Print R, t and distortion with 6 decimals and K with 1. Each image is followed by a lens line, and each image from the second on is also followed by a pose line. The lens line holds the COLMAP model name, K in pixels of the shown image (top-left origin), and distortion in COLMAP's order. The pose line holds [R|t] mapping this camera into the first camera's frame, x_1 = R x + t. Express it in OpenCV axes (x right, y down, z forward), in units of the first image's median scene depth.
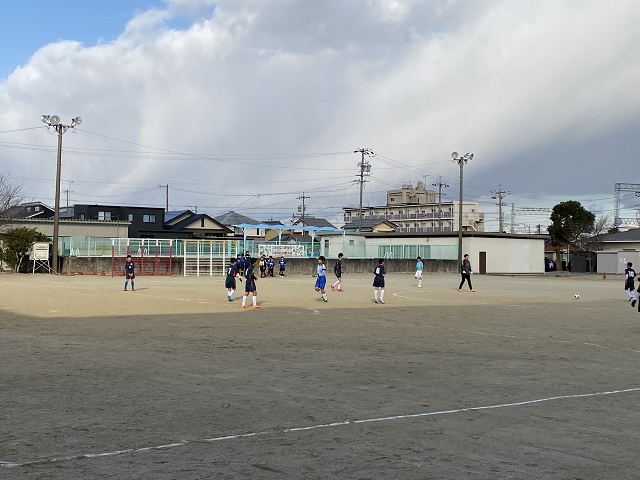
lens RADIAL K [[883.8, 0, 321.6], [0, 883.8, 236.7], [0, 0, 1]] dist [0.090141, 0.000000]
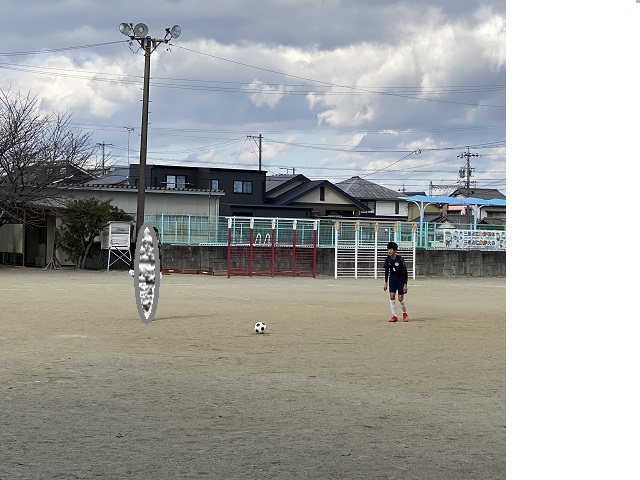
lens RADIAL K [[1371.5, 0, 322.7], [0, 1371.5, 242.8], [0, 0, 1]] dist [0.224712, 0.000000]
pose [[0.995108, 0.010553, -0.098231, -0.054535], [-0.008683, 0.999773, 0.019443, 0.000473], [0.098414, -0.018495, 0.994974, 0.019498]]
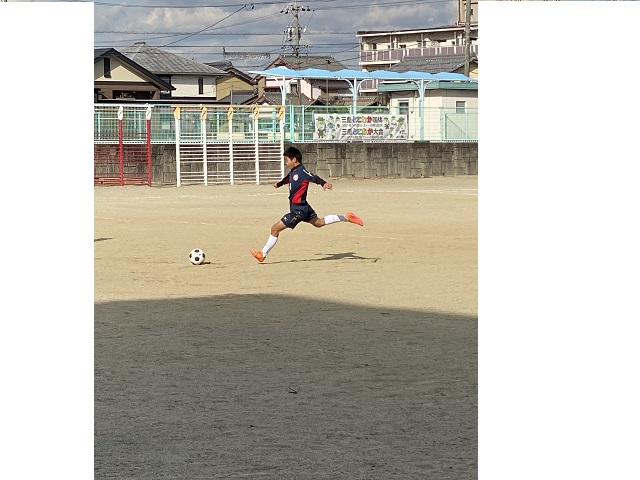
lens RADIAL K [[1938.7, 0, 319.5], [0, 1938.7, 240.2], [0, 0, 1]] dist [-0.028585, 0.000000]
pose [[0.999200, -0.016040, 0.036629, -0.095558], [0.013282, 0.997143, 0.074356, -0.000243], [-0.037717, -0.073810, 0.996559, 0.003996]]
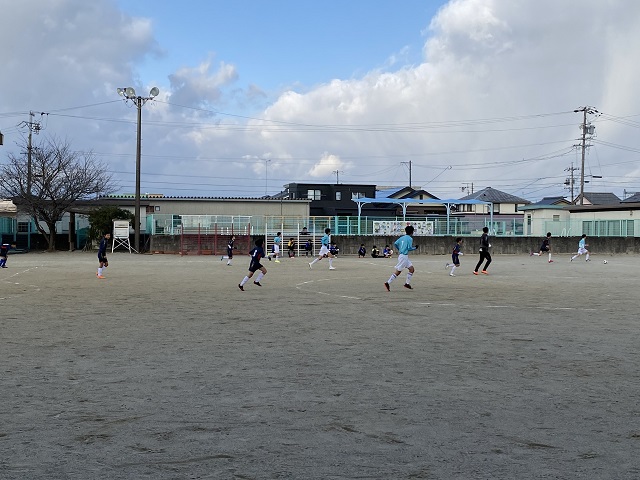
lens RADIAL K [[883.8, 0, 322.0], [0, 883.8, 241.2], [0, 0, 1]] dist [0.090141, 0.000000]
pose [[0.919113, -0.002021, -0.393989, 0.205410], [0.012692, 0.999620, 0.024481, 0.006322], [0.393789, -0.027501, 0.918789, 0.153786]]
